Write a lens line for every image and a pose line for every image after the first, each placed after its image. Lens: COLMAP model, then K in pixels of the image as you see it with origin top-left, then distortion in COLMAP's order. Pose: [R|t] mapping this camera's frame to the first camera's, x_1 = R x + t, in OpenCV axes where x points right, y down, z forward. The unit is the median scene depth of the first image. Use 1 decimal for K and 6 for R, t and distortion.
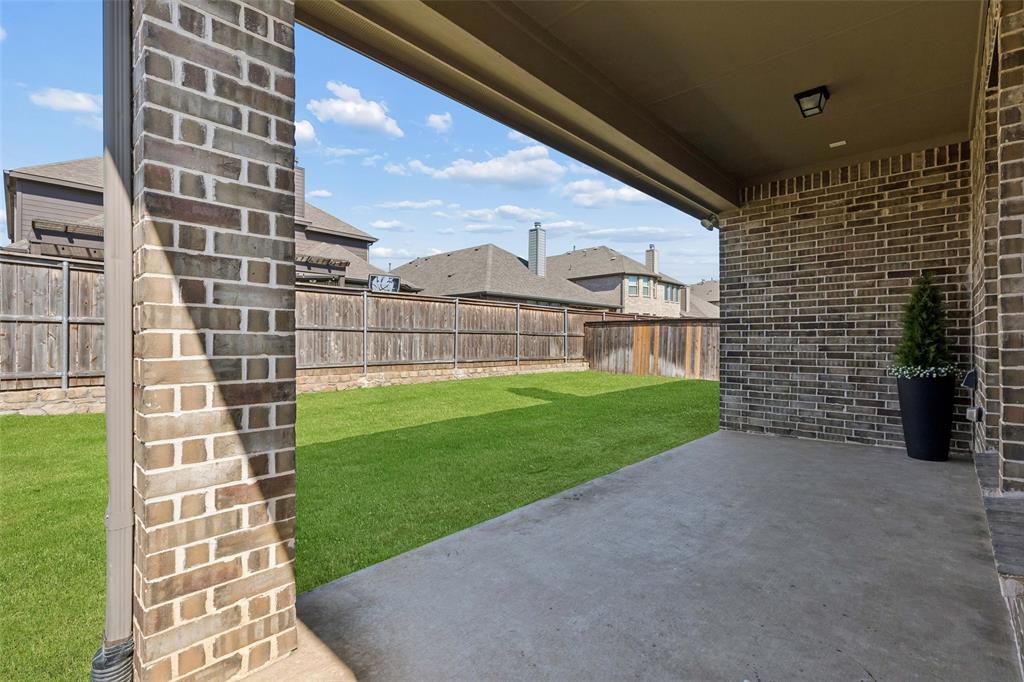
lens RADIAL K [[458.0, 0, 512.0], [0, 458.0, 341.0], [0, 0, 1]] dist [0.000198, 0.000032]
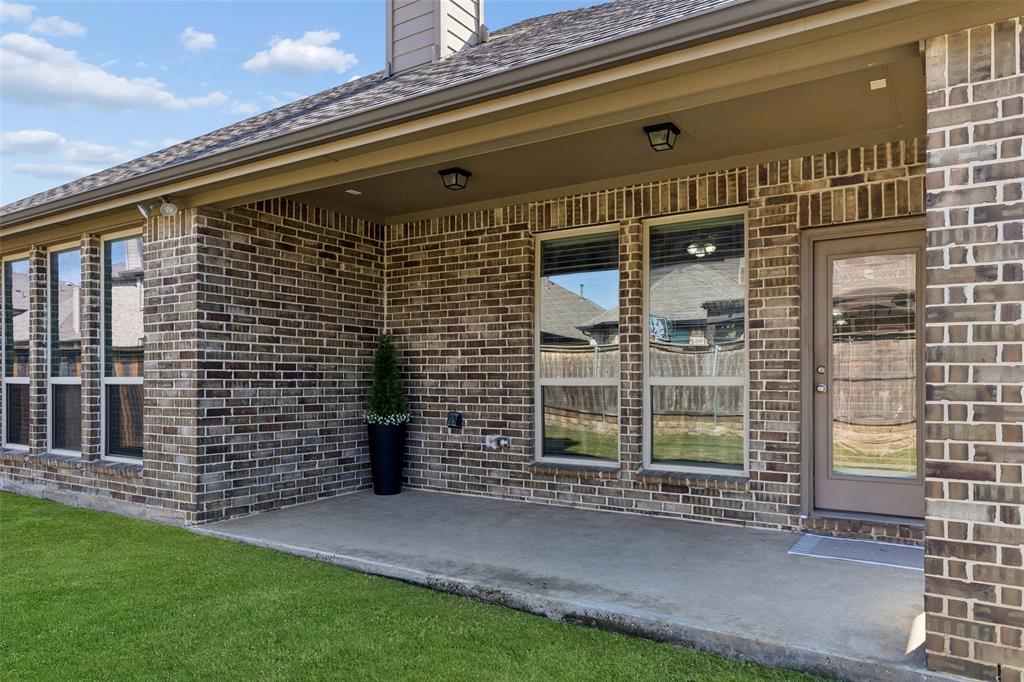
lens RADIAL K [[704.0, 0, 512.1], [0, 704.0, 374.2], [0, 0, 1]] dist [0.004453, 0.001303]
pose [[-0.180536, 0.009550, 0.983522, -0.724399], [-0.000632, 0.999952, -0.009826, -0.021949], [-0.983568, -0.002395, -0.180522, 0.817096]]
